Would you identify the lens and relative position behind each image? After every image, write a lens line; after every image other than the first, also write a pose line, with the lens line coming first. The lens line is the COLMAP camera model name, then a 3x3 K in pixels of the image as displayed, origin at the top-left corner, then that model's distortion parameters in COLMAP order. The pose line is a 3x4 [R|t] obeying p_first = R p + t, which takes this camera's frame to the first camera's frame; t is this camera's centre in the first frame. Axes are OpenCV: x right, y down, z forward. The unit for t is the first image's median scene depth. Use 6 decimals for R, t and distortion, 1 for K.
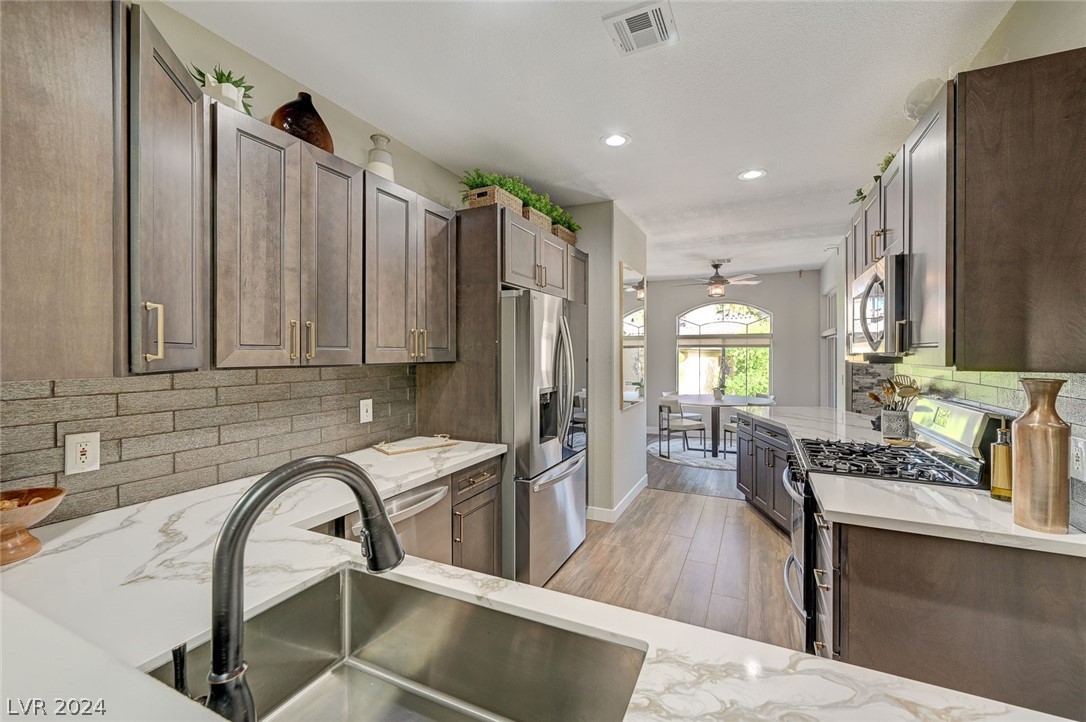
lens RADIAL K [[441.0, 0, 544.2], [0, 441.0, 356.8], [0, 0, 1]] dist [0.000451, -0.000138]
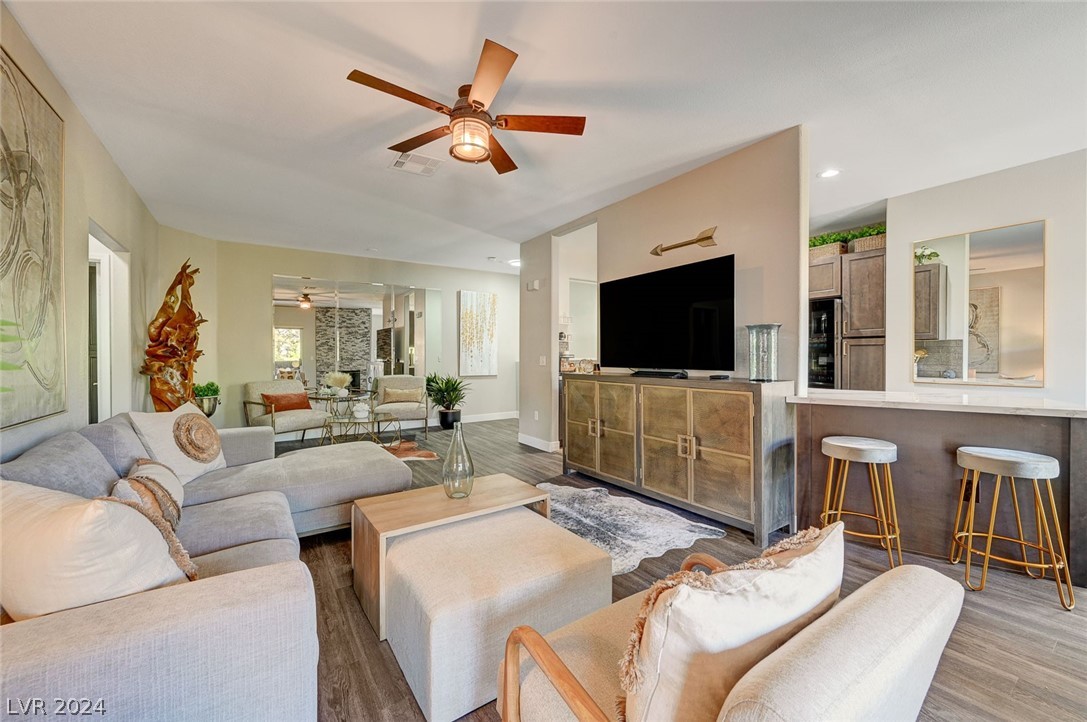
lens RADIAL K [[432.6, 0, 551.9], [0, 432.6, 354.6], [0, 0, 1]] dist [-0.000221, 0.000029]
pose [[-0.492984, 0.003463, -0.870031, 2.233780], [-0.005139, 0.999963, 0.006893, 0.075522], [0.870023, 0.007869, -0.492948, 1.129848]]
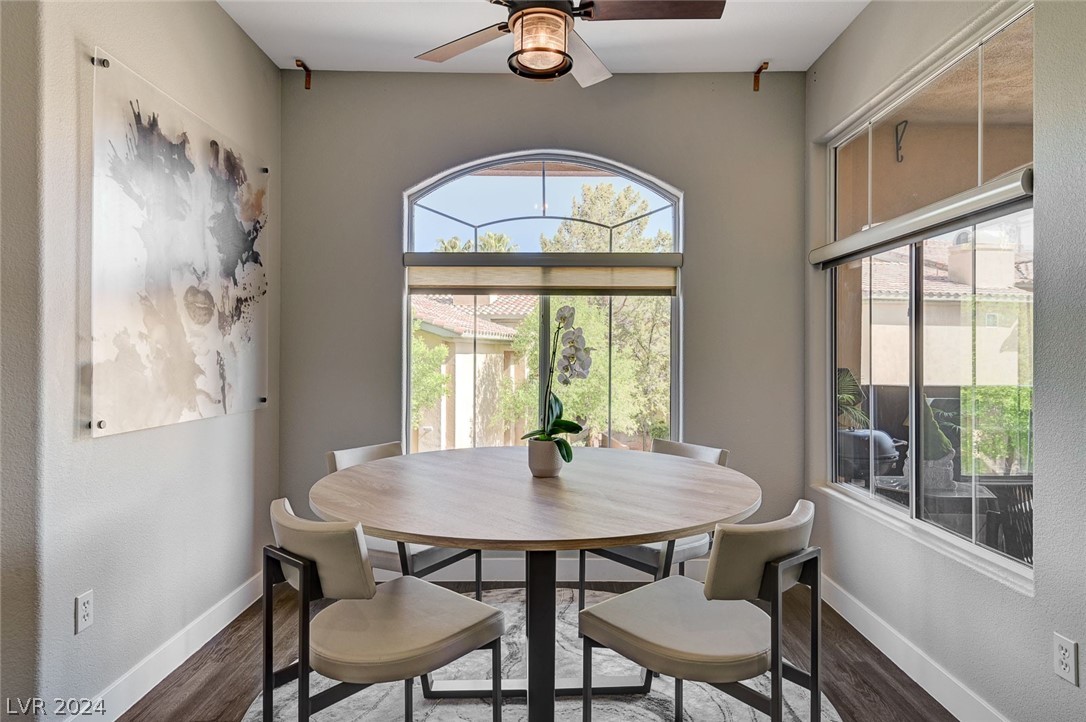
lens RADIAL K [[628.3, 0, 543.0], [0, 628.3, 361.0], [0, 0, 1]] dist [-0.001032, -0.000224]
pose [[0.904029, 0.000121, 0.427471, 0.591426], [-0.004141, 0.999956, 0.008474, 0.068574], [-0.427451, -0.009431, 0.903989, 1.671003]]
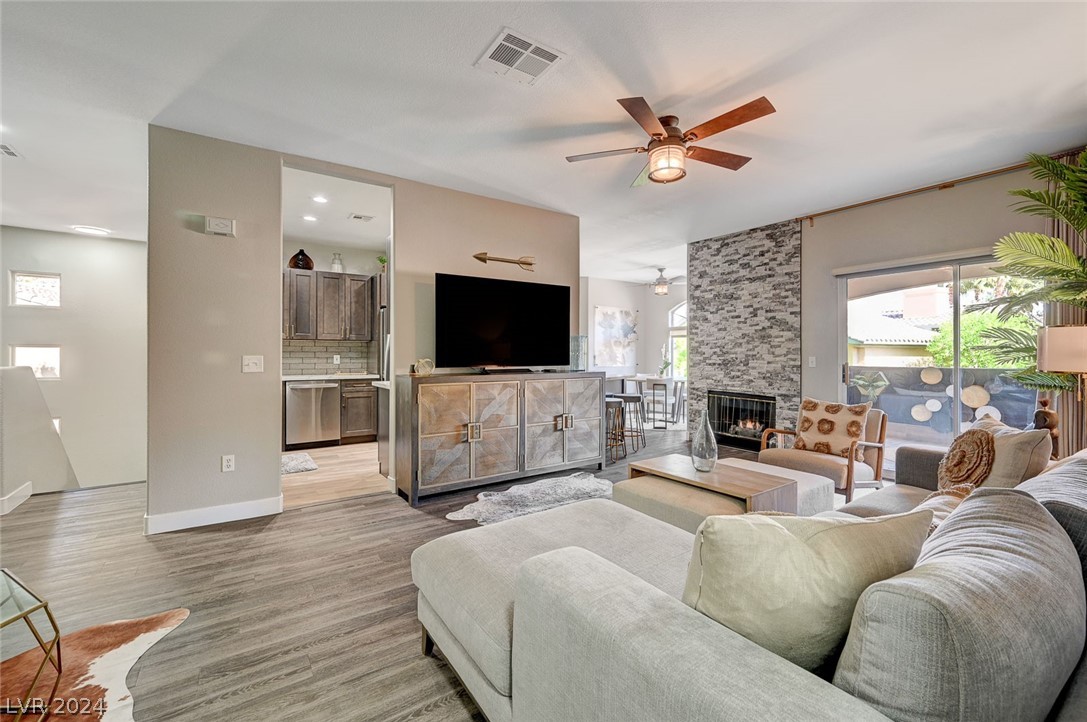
lens RADIAL K [[446.5, 0, 538.6], [0, 446.5, 351.7], [0, 0, 1]] dist [-0.000555, -0.000028]
pose [[0.863809, -0.001202, -0.503818, 1.770569], [-0.004671, 0.999935, -0.010394, 0.091816], [0.503798, 0.011331, 0.863747, -0.598098]]
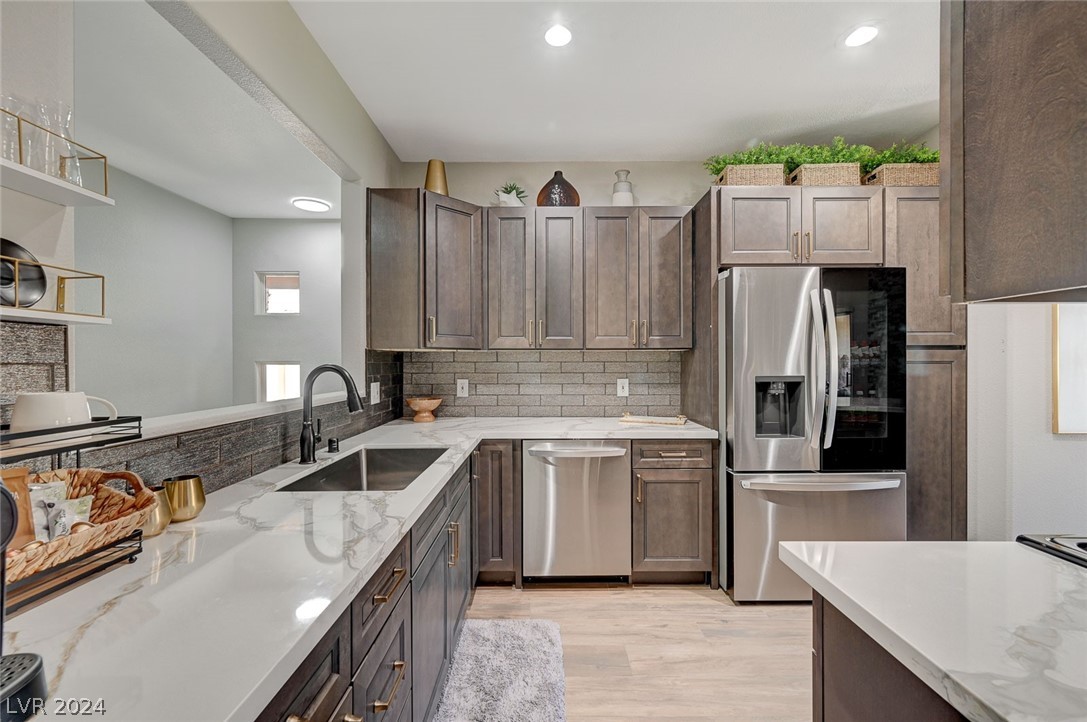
lens RADIAL K [[436.0, 0, 546.8], [0, 436.0, 362.7], [0, 0, 1]] dist [-0.000495, -0.000038]
pose [[0.431963, 0.001319, -0.901890, 0.596641], [-0.005241, 0.999986, -0.001048, 0.048989], [0.901876, 0.005179, 0.431964, 0.234970]]
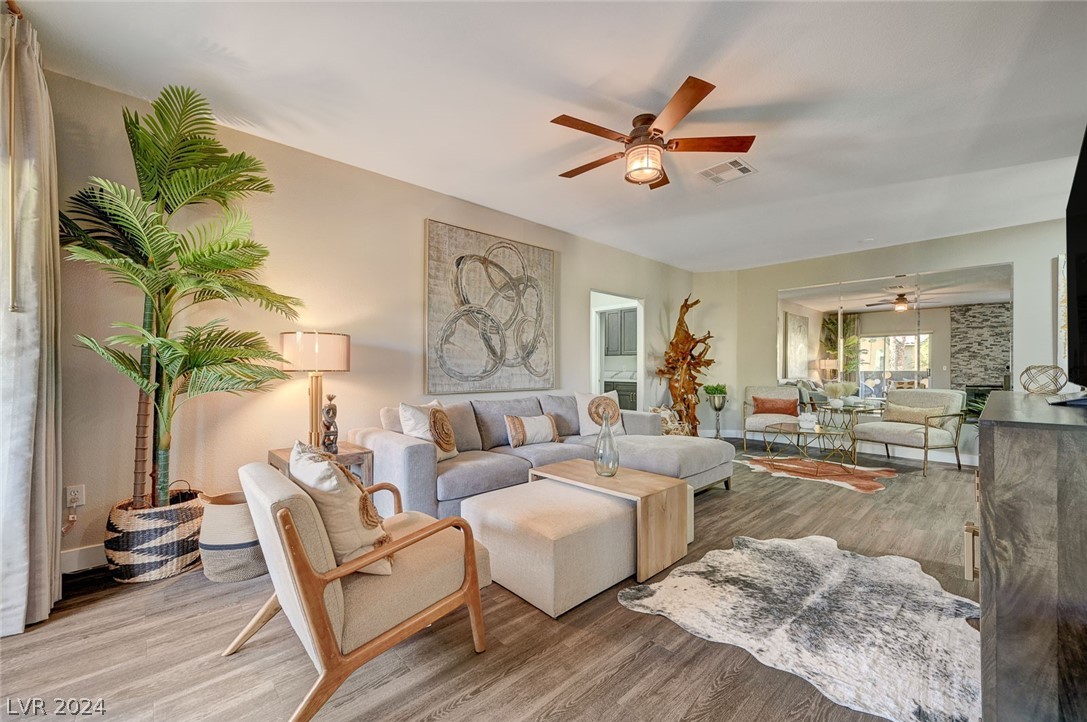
lens RADIAL K [[430.0, 0, 529.2], [0, 430.0, 362.8], [0, 0, 1]] dist [-0.001497, -0.000187]
pose [[-0.924249, 0.003622, 0.381773, 1.343923], [0.004686, 0.999987, 0.001857, 0.090109], [-0.381762, 0.003506, -0.924254, 1.579049]]
